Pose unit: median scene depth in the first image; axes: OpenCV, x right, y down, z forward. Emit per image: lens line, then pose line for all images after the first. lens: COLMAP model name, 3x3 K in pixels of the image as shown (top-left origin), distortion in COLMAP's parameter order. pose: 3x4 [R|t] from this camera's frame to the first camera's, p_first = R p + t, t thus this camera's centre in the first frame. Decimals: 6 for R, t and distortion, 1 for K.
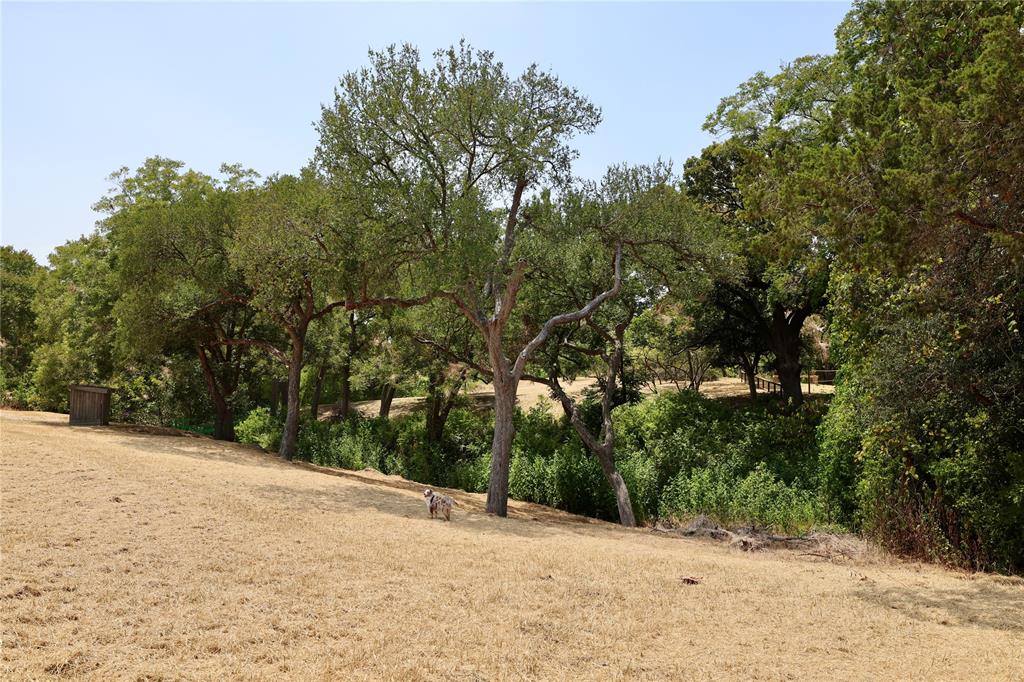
lens RADIAL K [[770.3, 0, 512.0], [0, 770.3, 341.0], [0, 0, 1]] dist [-0.000223, -0.000316]
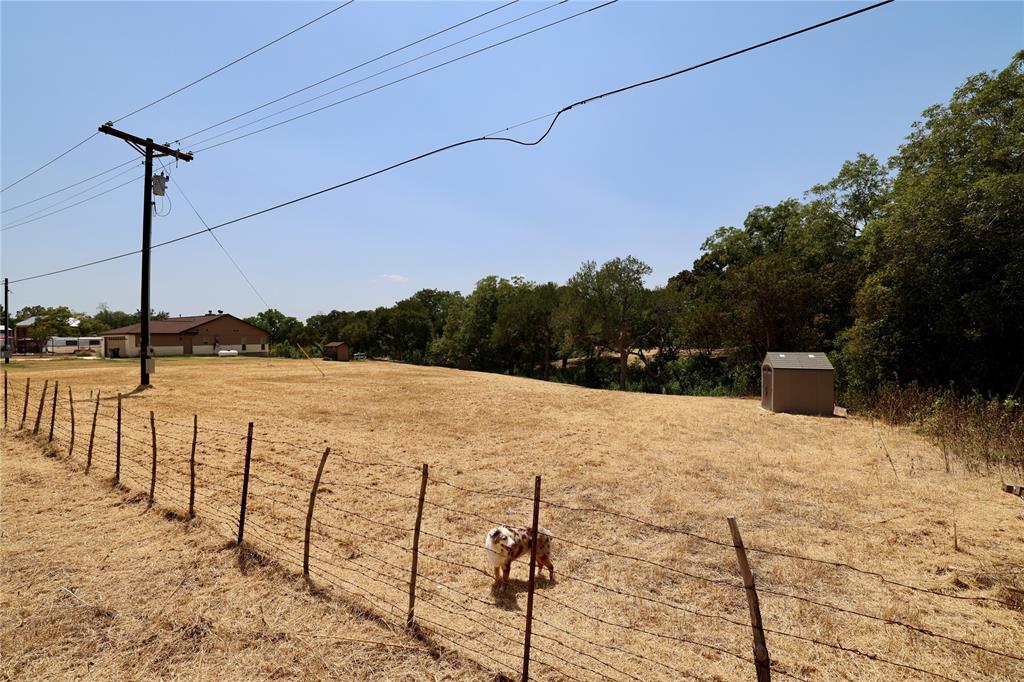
lens RADIAL K [[441.3, 0, 512.0], [0, 441.3, 341.0], [0, 0, 1]] dist [-0.024934, 0.001284]
pose [[0.972324, -0.018611, -0.232893, -0.015215], [0.026120, 0.999232, 0.029199, -0.033355], [0.232171, -0.034474, 0.972064, -0.461334]]
